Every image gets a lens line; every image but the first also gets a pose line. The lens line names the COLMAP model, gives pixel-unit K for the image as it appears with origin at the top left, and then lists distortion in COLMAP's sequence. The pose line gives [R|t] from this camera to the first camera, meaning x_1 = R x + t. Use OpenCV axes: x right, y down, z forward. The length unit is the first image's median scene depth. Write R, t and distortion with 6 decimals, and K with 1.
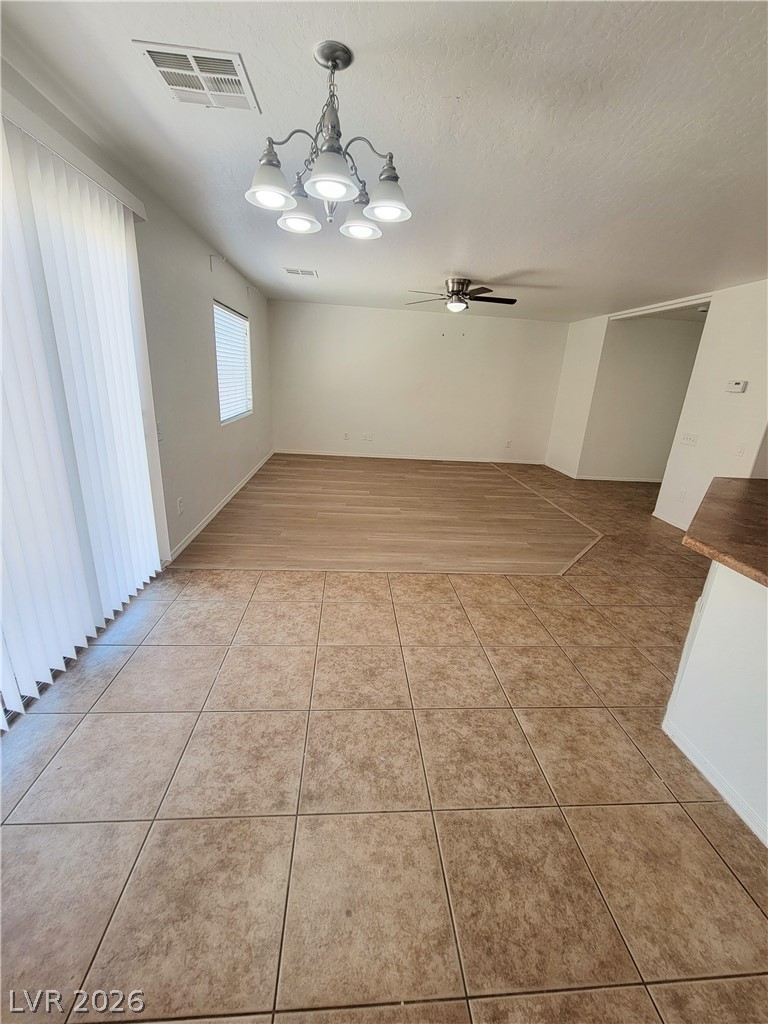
lens RADIAL K [[418.2, 0, 387.3], [0, 418.2, 513.3], [0, 0, 1]] dist [0.000472, -0.001585]
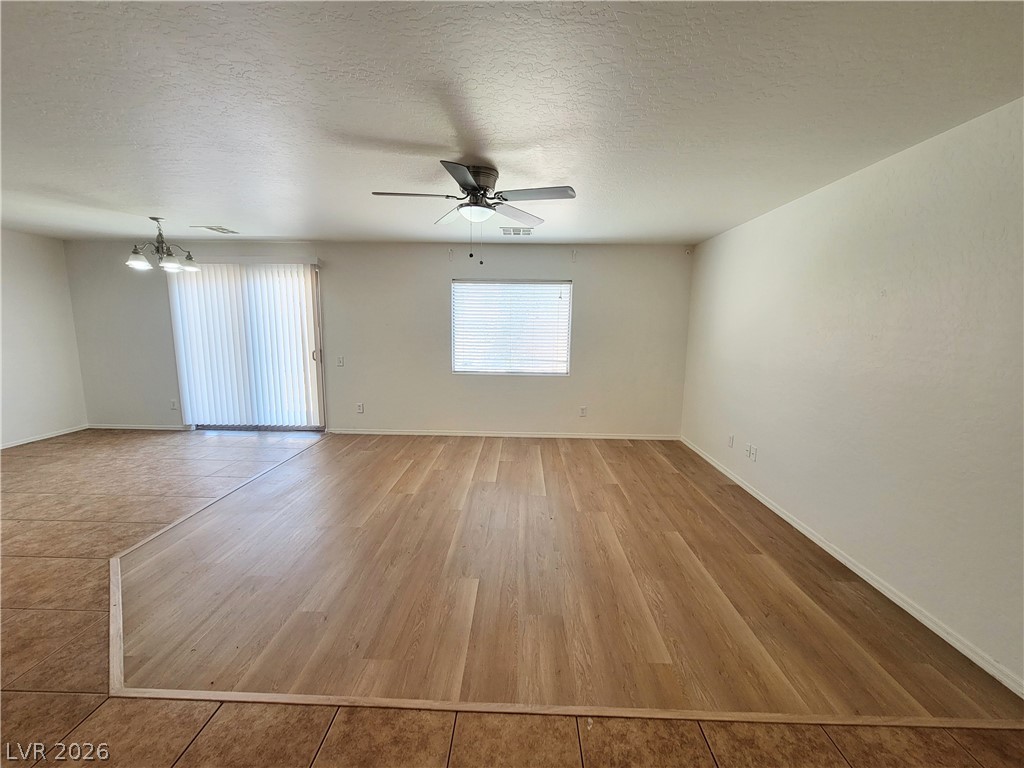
lens RADIAL K [[418.2, 0, 512.9], [0, 418.2, 378.5], [0, 0, 1]] dist [0.000472, -0.001585]
pose [[-0.109689, 0.068092, -0.991631, 1.382607], [-0.330794, 0.938281, 0.101019, -0.633356], [0.937307, 0.339106, -0.080394, 2.108020]]
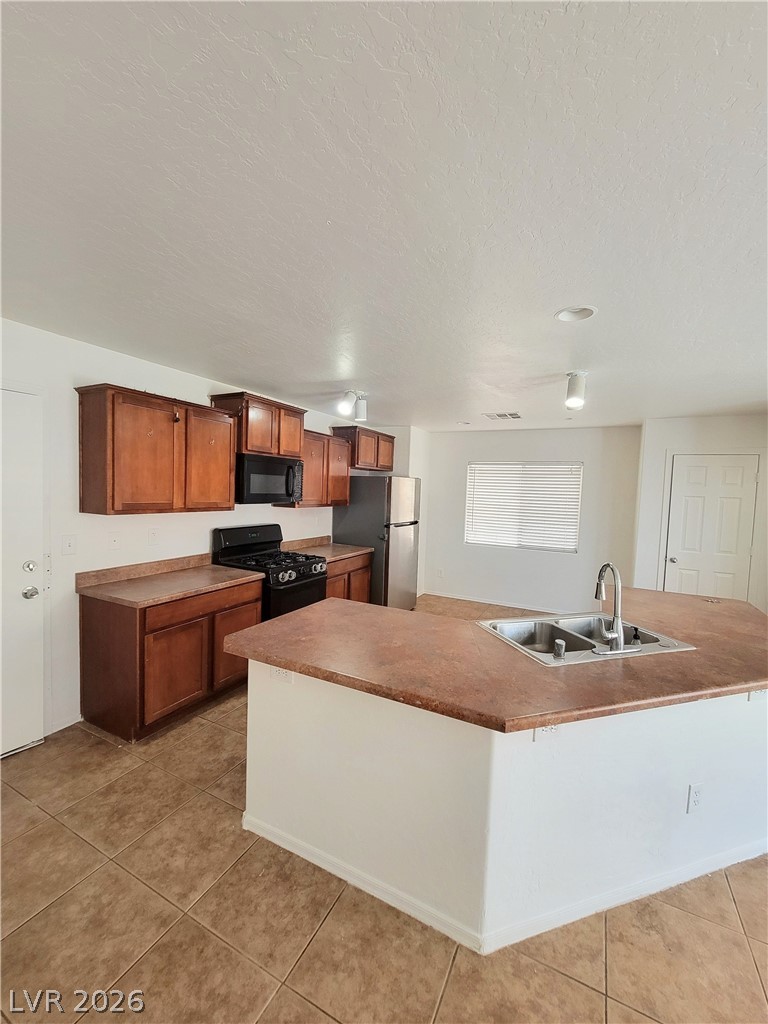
lens RADIAL K [[418.2, 0, 386.7], [0, 418.2, 509.7], [0, 0, 1]] dist [0.000472, -0.001585]
pose [[-0.845424, -0.117524, 0.521005, 0.751288], [0.083228, 0.934585, 0.345867, -0.505678], [-0.527571, 0.335766, -0.780339, 1.467701]]
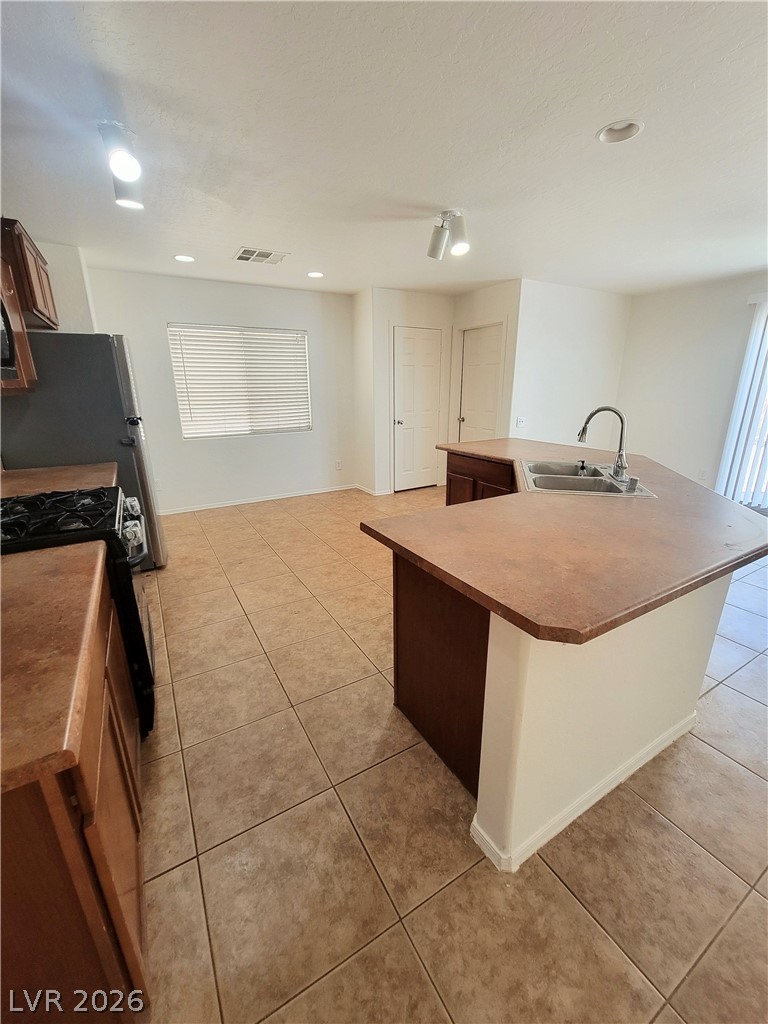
lens RADIAL K [[418.2, 0, 385.5], [0, 418.2, 510.0], [0, 0, 1]] dist [0.000472, -0.001585]
pose [[-0.902069, 0.072587, -0.425445, 1.602952], [-0.180459, 0.832016, 0.524580, -0.314747], [0.392055, 0.549983, -0.737436, 1.279145]]
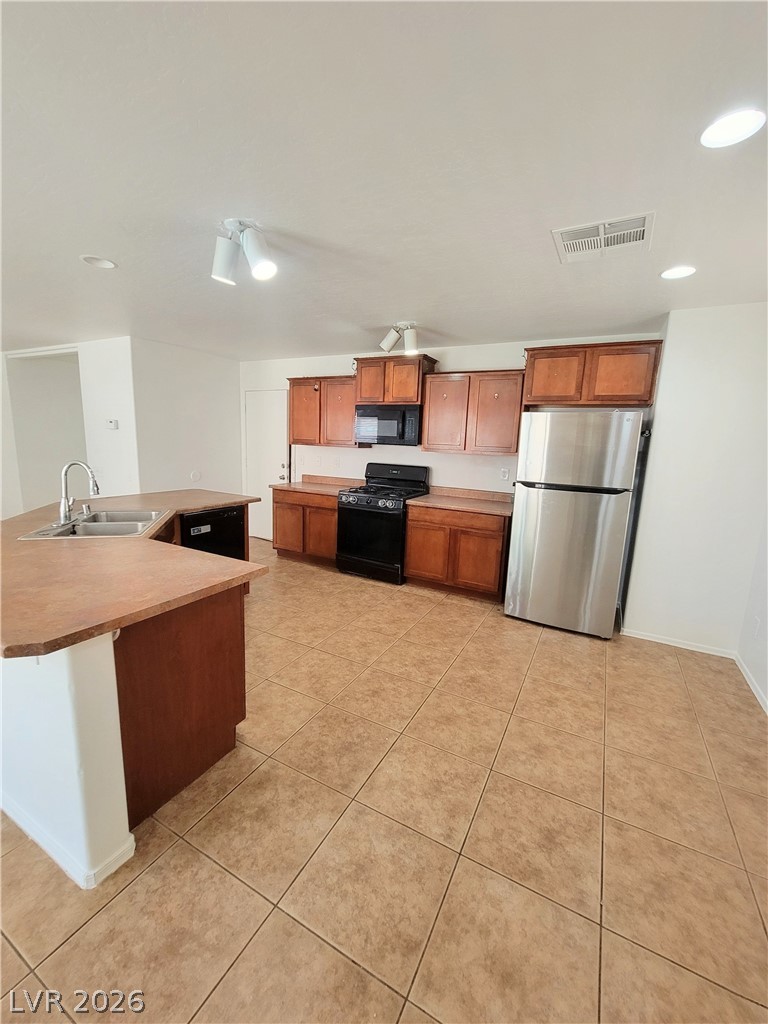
lens RADIAL K [[418.2, 0, 386.5], [0, 418.2, 510.7], [0, 0, 1]] dist [0.000472, -0.001585]
pose [[0.543986, -0.181168, 0.819303, 0.375403], [0.258214, 0.965175, 0.041979, 0.134033], [-0.798376, 0.188720, 0.571822, -0.401413]]
